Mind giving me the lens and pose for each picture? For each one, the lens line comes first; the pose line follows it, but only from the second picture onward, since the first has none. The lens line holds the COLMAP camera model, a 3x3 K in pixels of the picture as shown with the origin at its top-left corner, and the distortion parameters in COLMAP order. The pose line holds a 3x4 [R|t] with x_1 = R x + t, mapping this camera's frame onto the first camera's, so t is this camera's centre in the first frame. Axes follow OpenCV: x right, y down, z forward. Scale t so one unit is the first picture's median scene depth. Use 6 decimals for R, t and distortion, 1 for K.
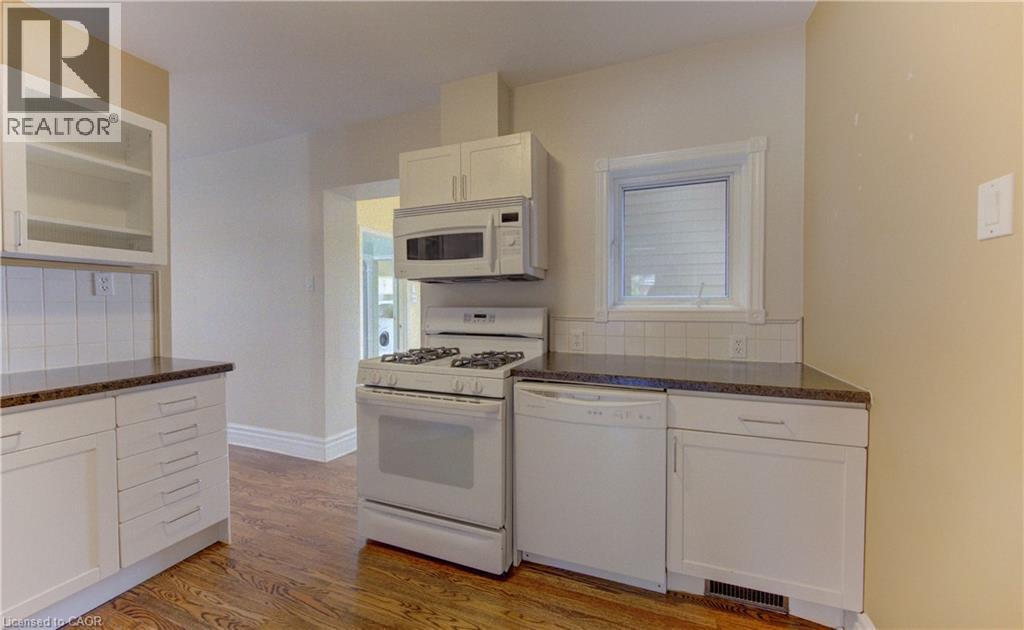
lens RADIAL K [[378.3, 0, 515.0], [0, 378.3, 311.5], [0, 0, 1]] dist [0.002961, 0.000092]
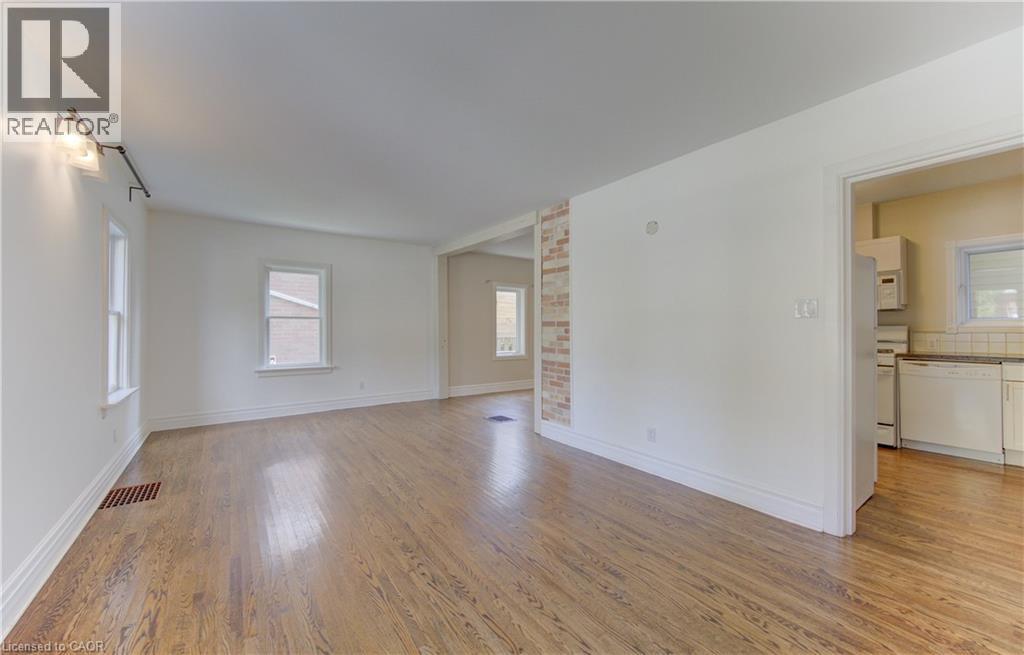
lens RADIAL K [[395.7, 0, 518.0], [0, 395.7, 328.0], [0, 0, 1]] dist [0.000618, 0.000036]
pose [[0.845913, -0.006847, -0.533277, -0.552735], [-0.000889, 0.999898, -0.014250, 0.033114], [0.533321, 0.012528, 0.845820, -1.818777]]
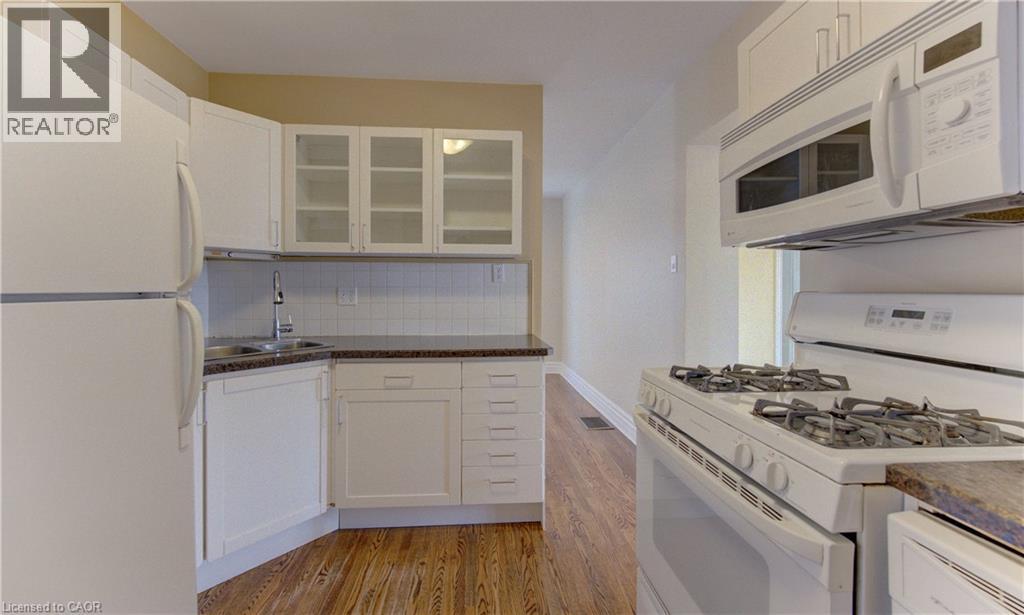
lens RADIAL K [[406.3, 0, 493.7], [0, 406.3, 290.8], [0, 0, 1]] dist [-0.001764, -0.000708]
pose [[0.410371, 0.001510, -0.911917, 0.161867], [-0.018010, 0.999817, -0.006449, -0.003551], [0.911741, 0.019070, 0.410323, 0.436067]]
